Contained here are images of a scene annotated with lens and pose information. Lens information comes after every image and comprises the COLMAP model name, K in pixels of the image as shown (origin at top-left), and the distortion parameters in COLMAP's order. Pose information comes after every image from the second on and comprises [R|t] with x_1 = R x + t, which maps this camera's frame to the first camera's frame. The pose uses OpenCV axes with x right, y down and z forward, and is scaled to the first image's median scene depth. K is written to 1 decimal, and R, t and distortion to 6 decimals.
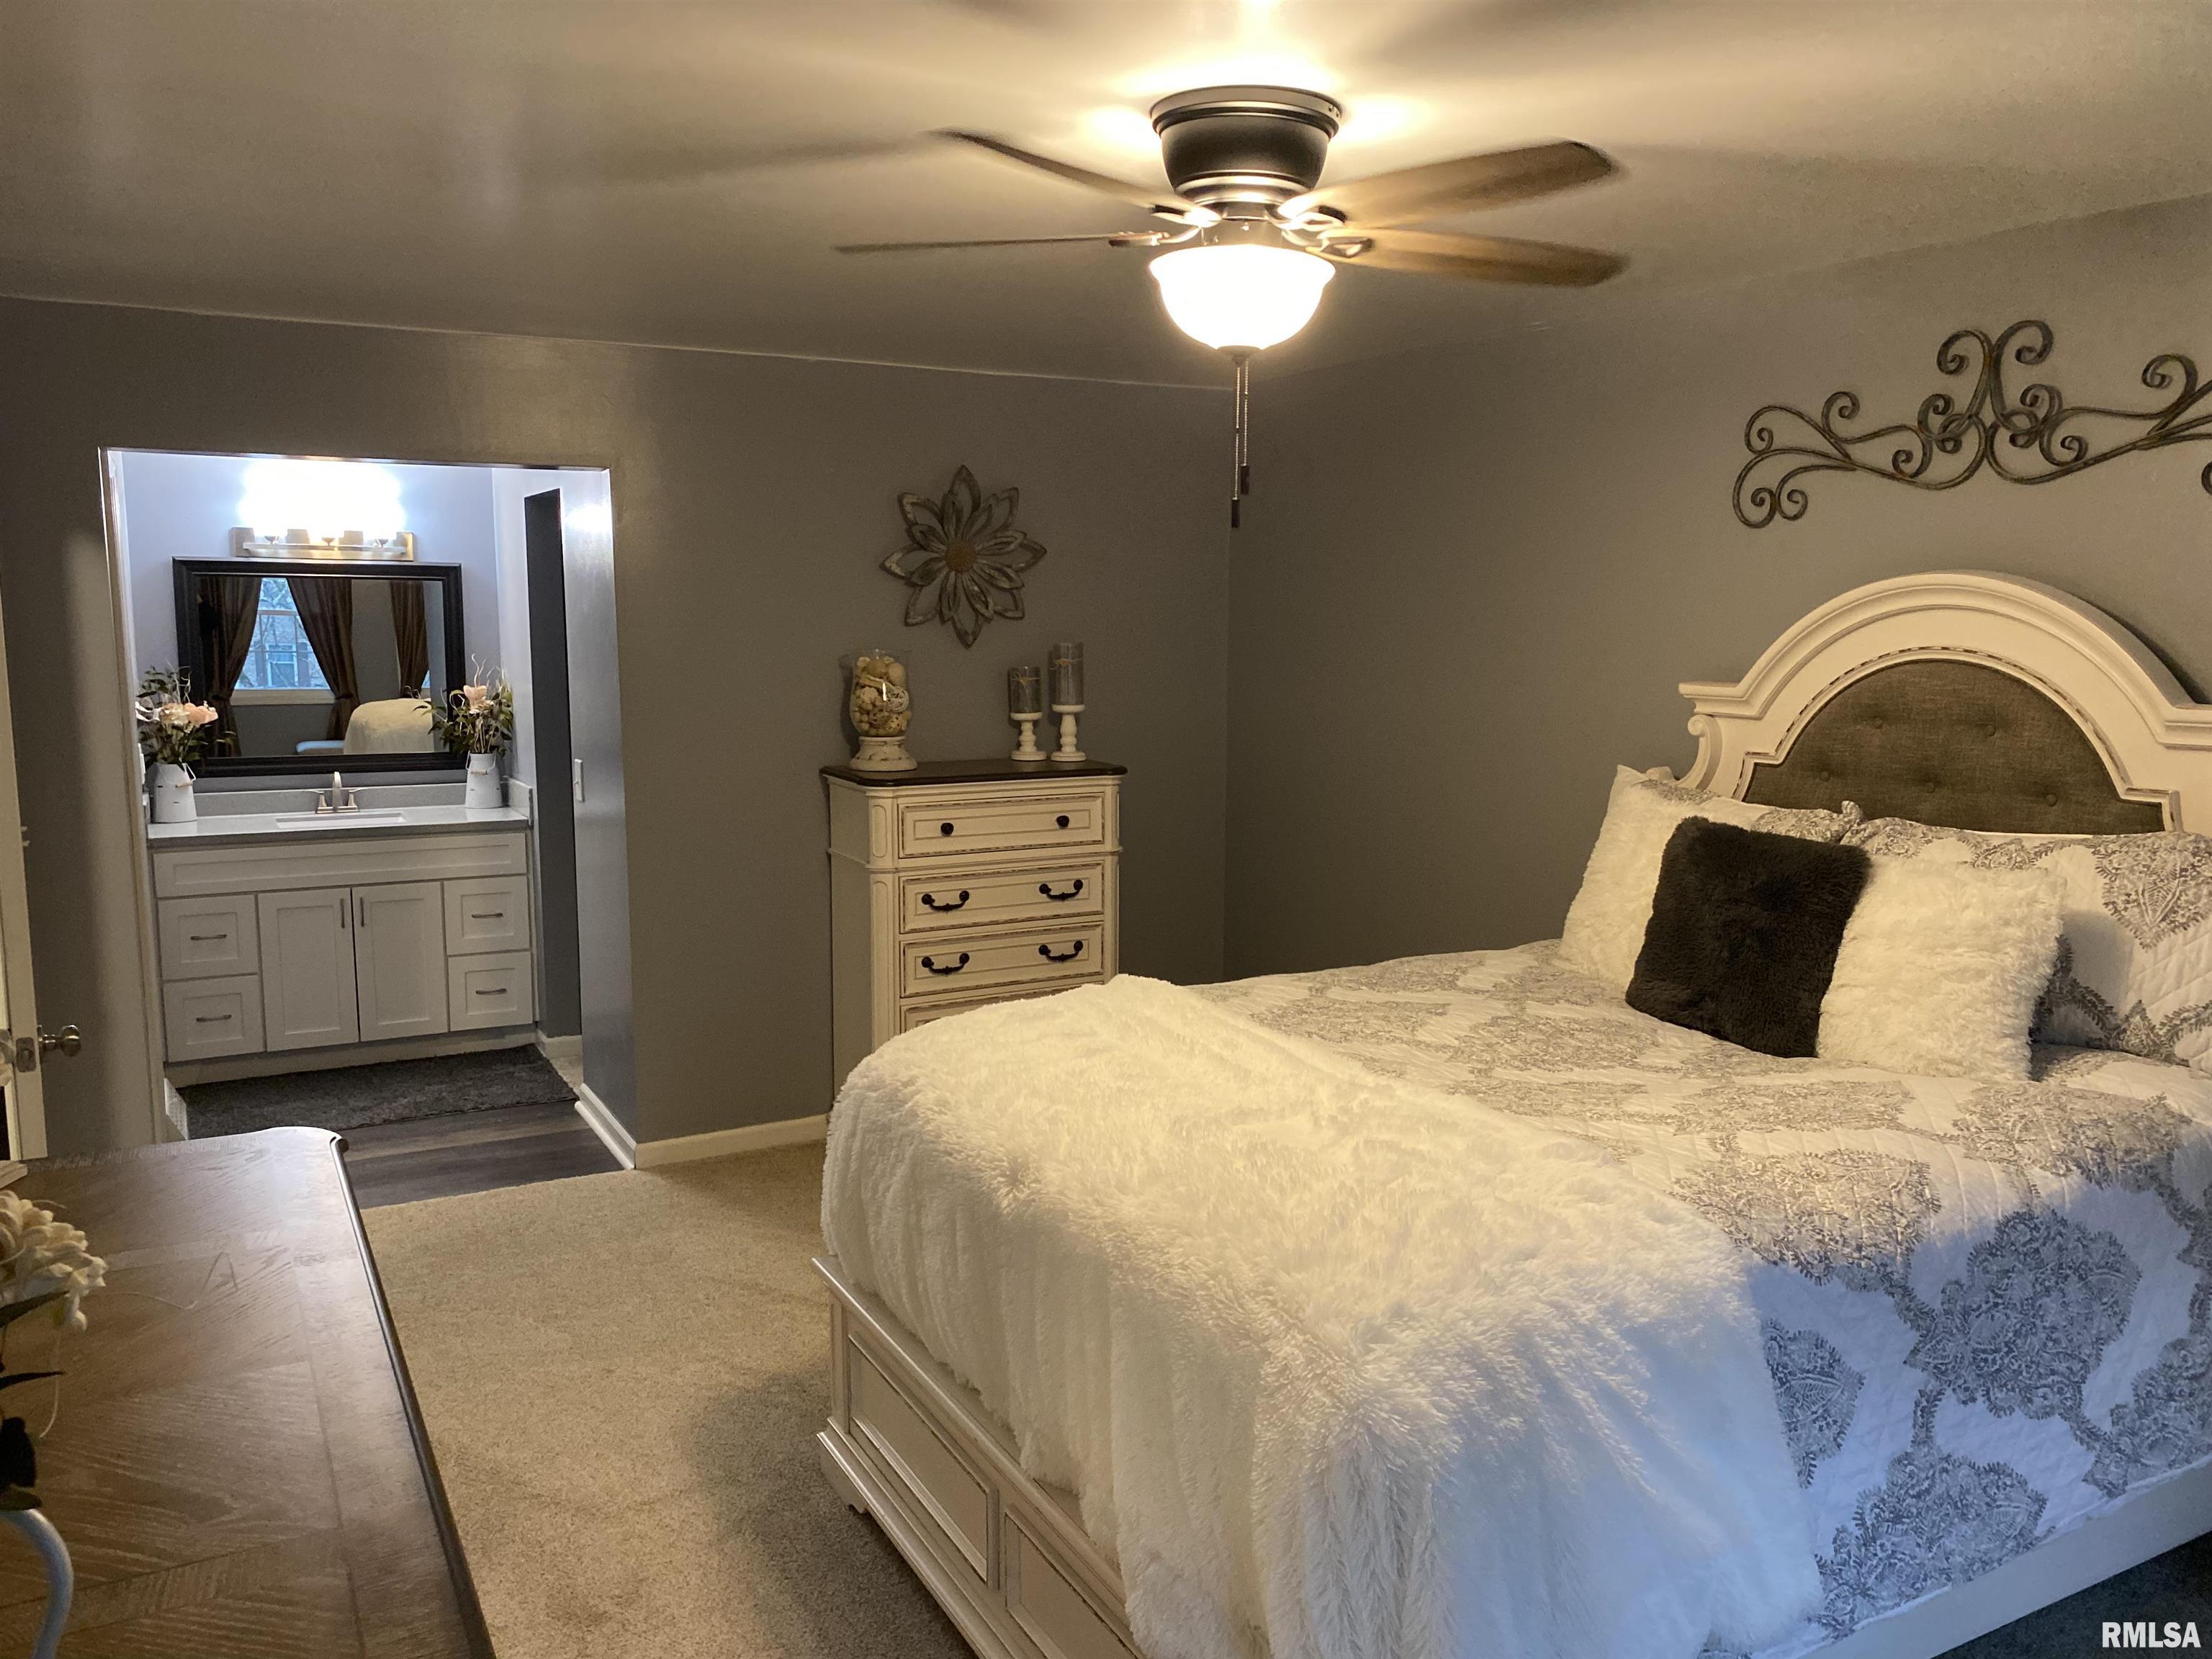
lens RADIAL K [[1664.4, 0, 1119.1], [0, 1664.4, 839.6], [0, 0, 1]] dist [0.026772, 0.008278]
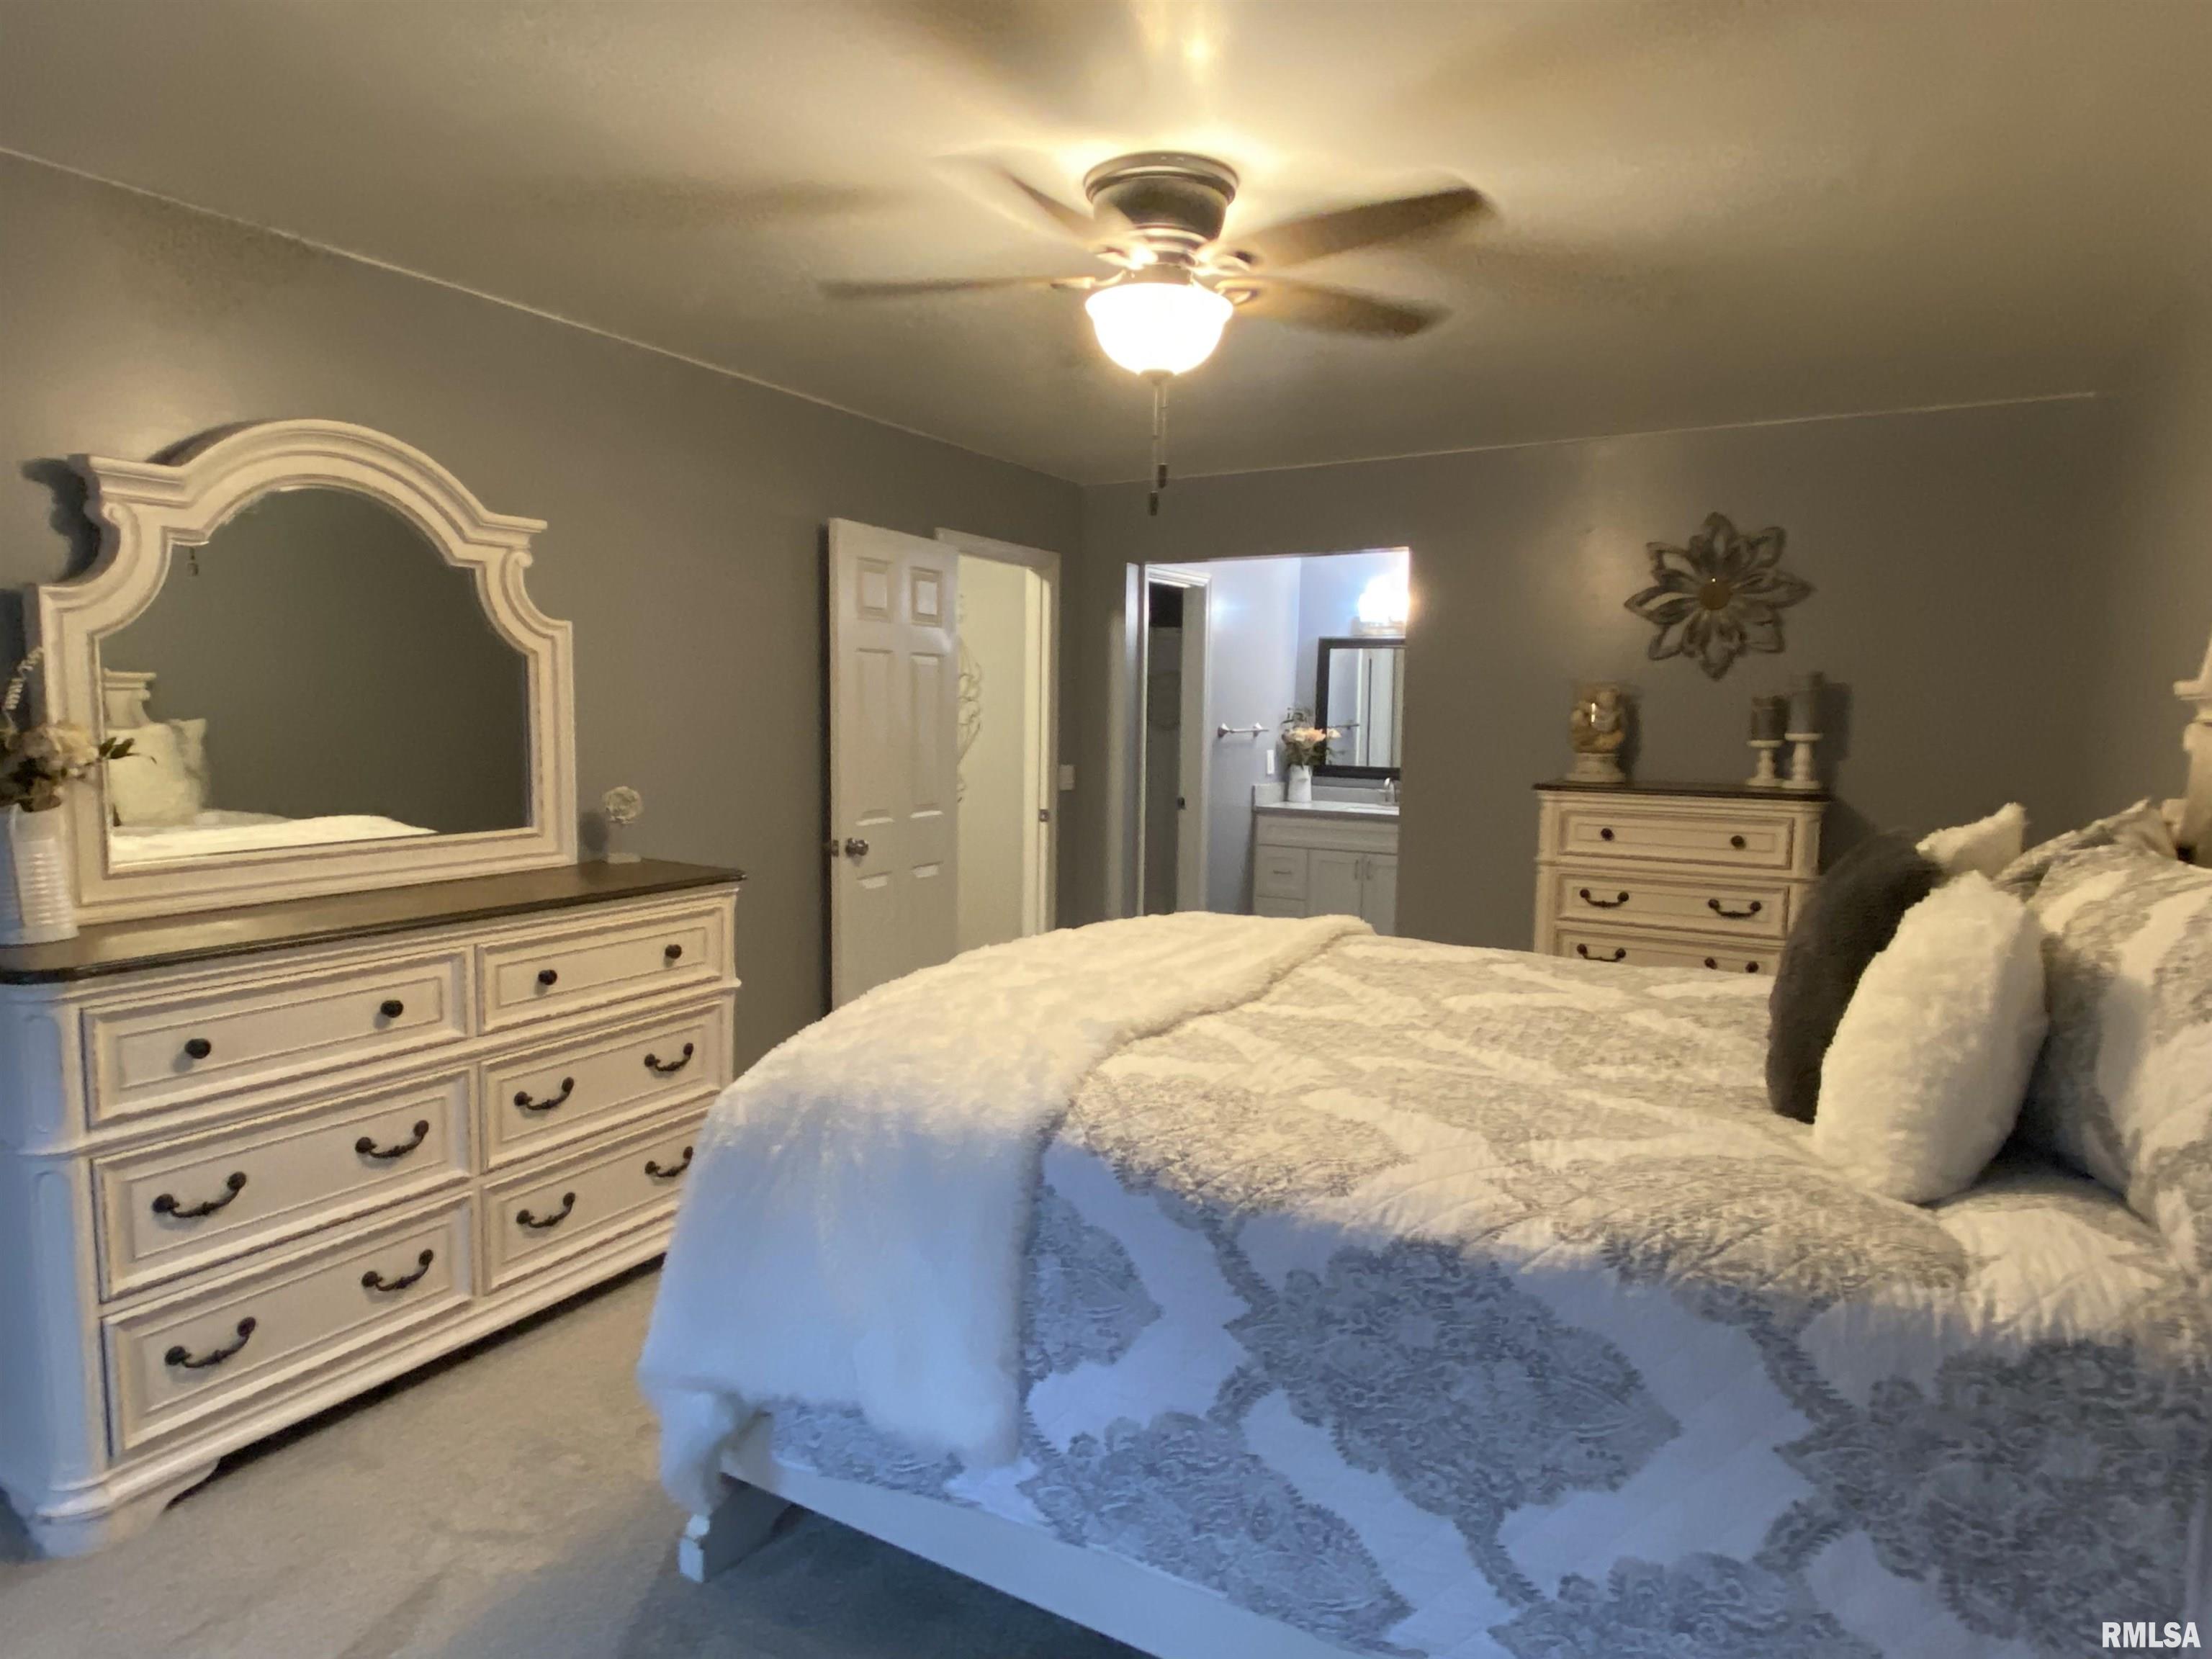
lens RADIAL K [[1281.0, 0, 1099.5], [0, 1281.0, 817.7], [0, 0, 1]] dist [0.035172, -0.006083]
pose [[0.516596, 0.079155, -0.852562, 0.429859], [-0.130785, 0.991328, 0.012792, 0.015267], [0.846182, 0.104894, 0.522469, 0.232297]]
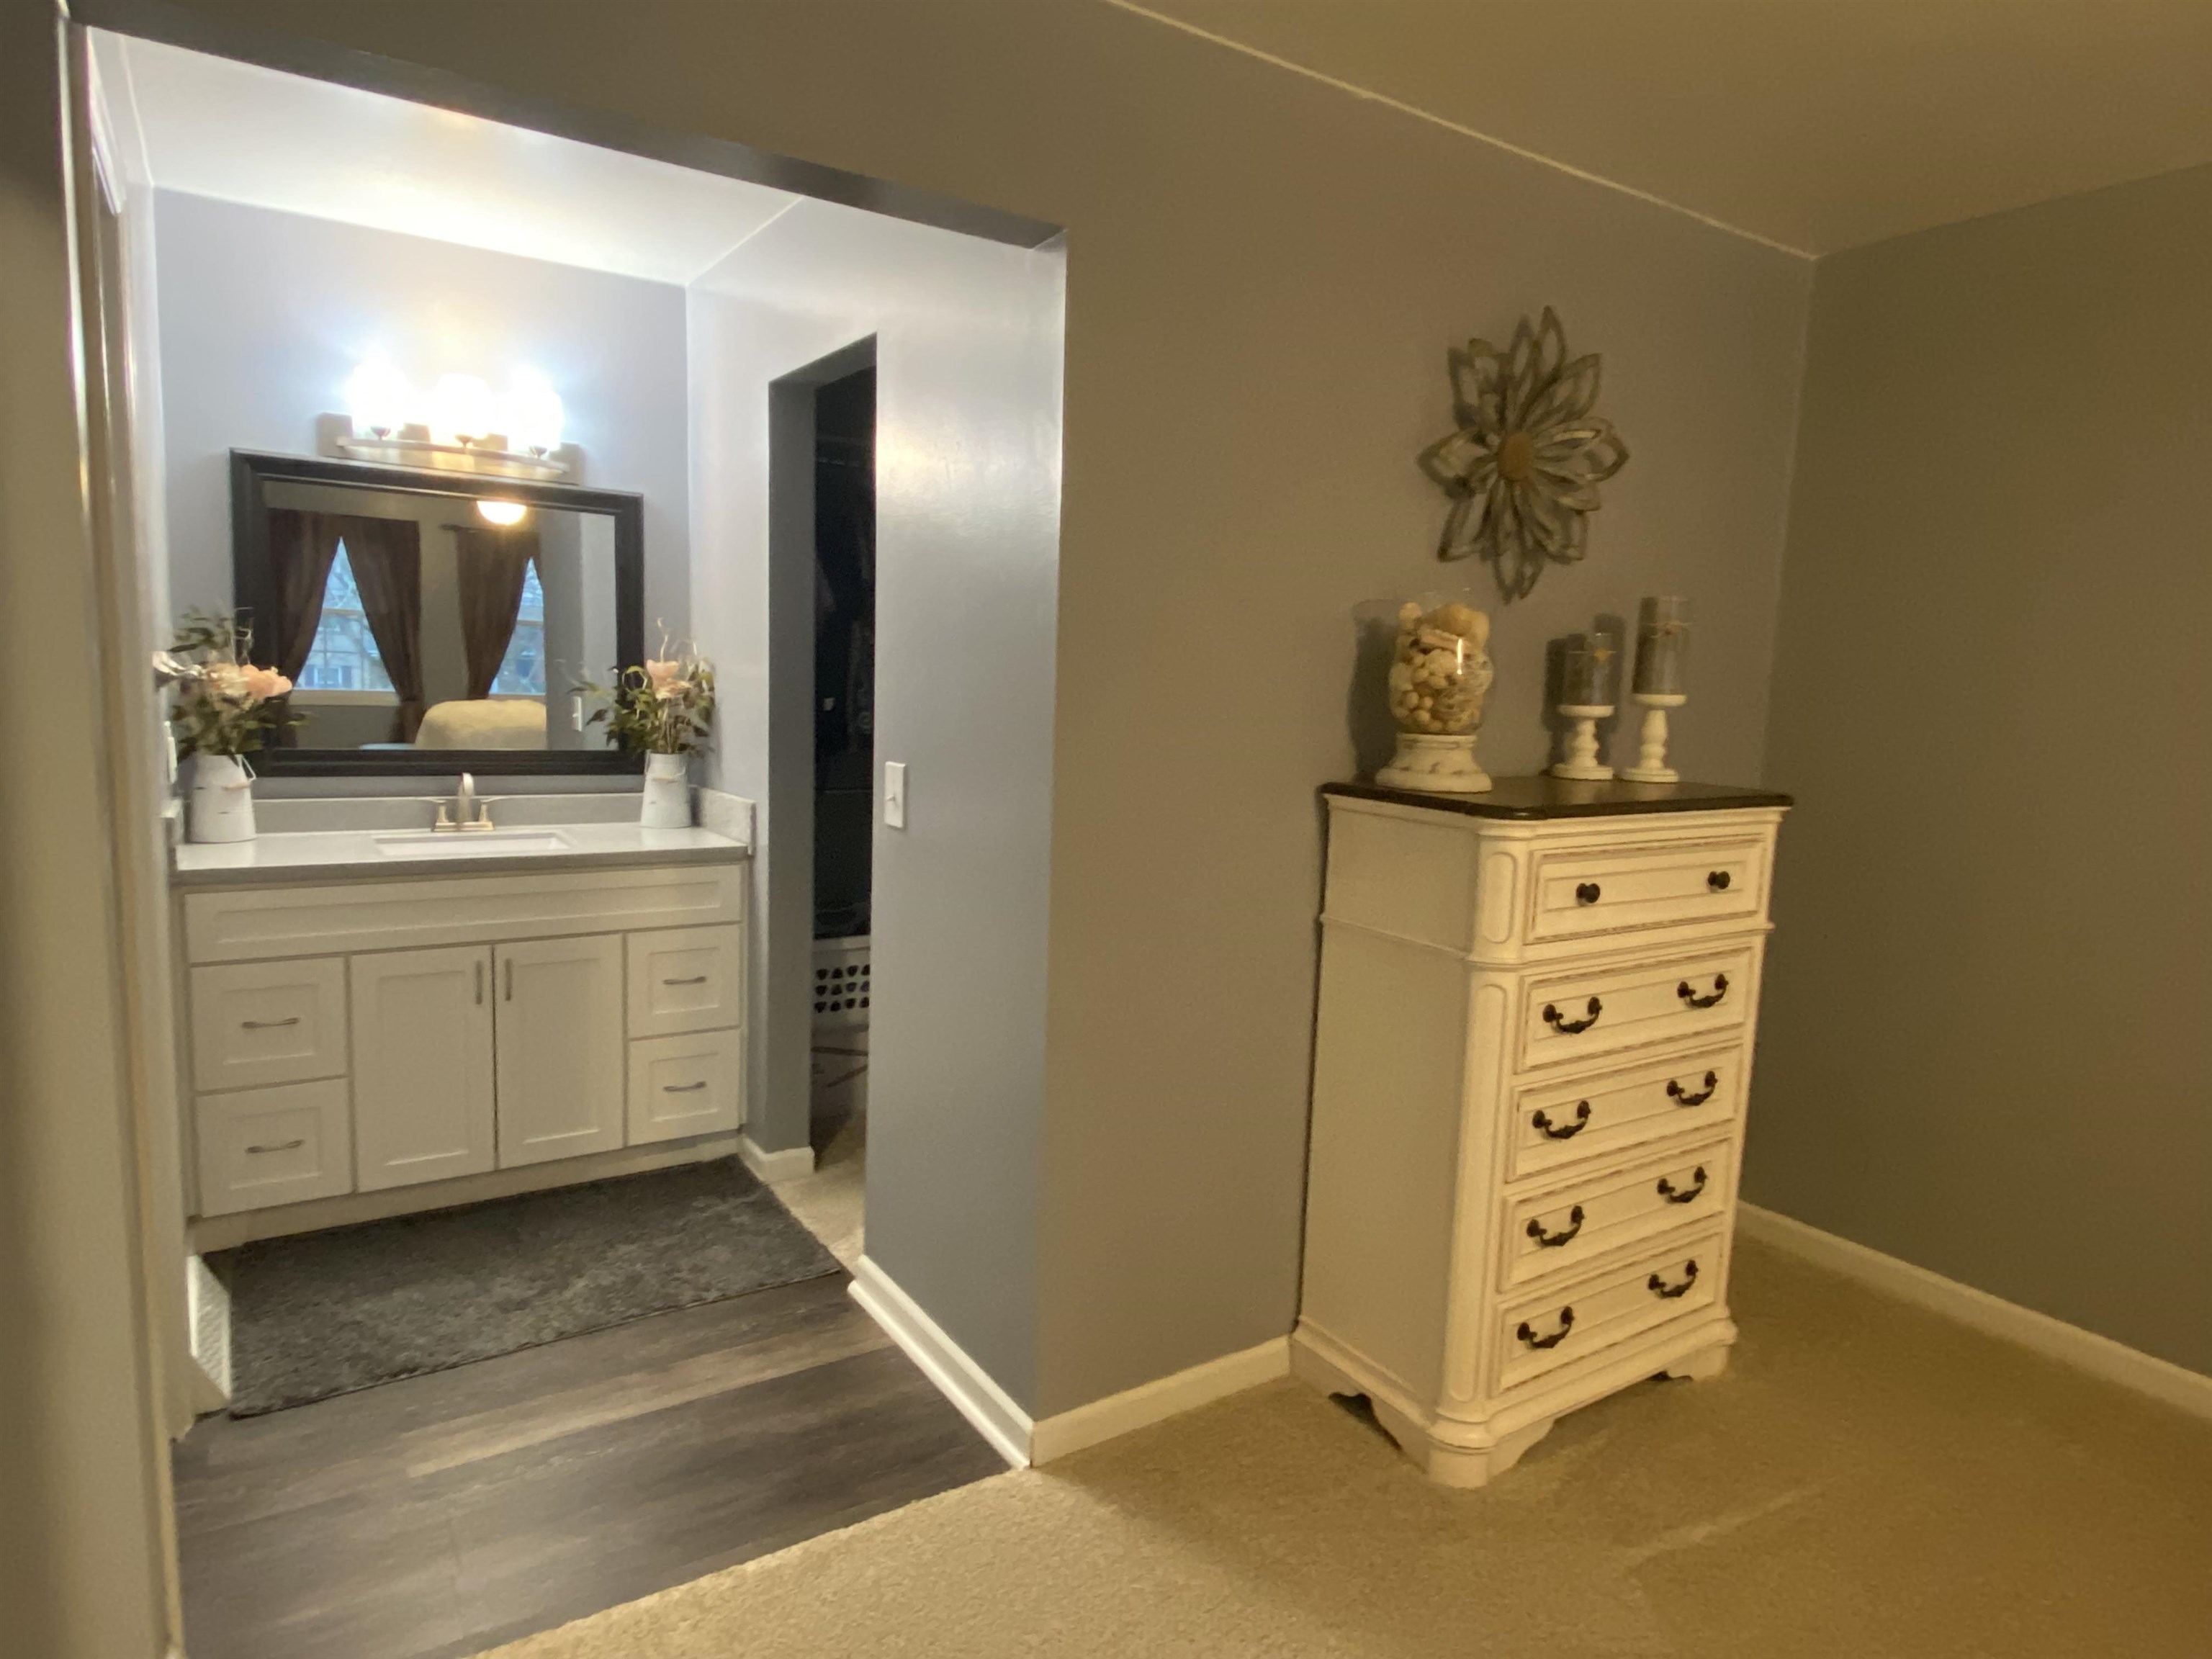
lens RADIAL K [[1281.0, 0, 1088.5], [0, 1281.0, 832.7], [0, 0, 1]] dist [0.035172, -0.006083]
pose [[0.997063, 0.020944, 0.073665, -0.290398], [-0.020232, 0.999741, -0.010405, -0.017928], [-0.073864, 0.008884, 0.997229, 0.519596]]
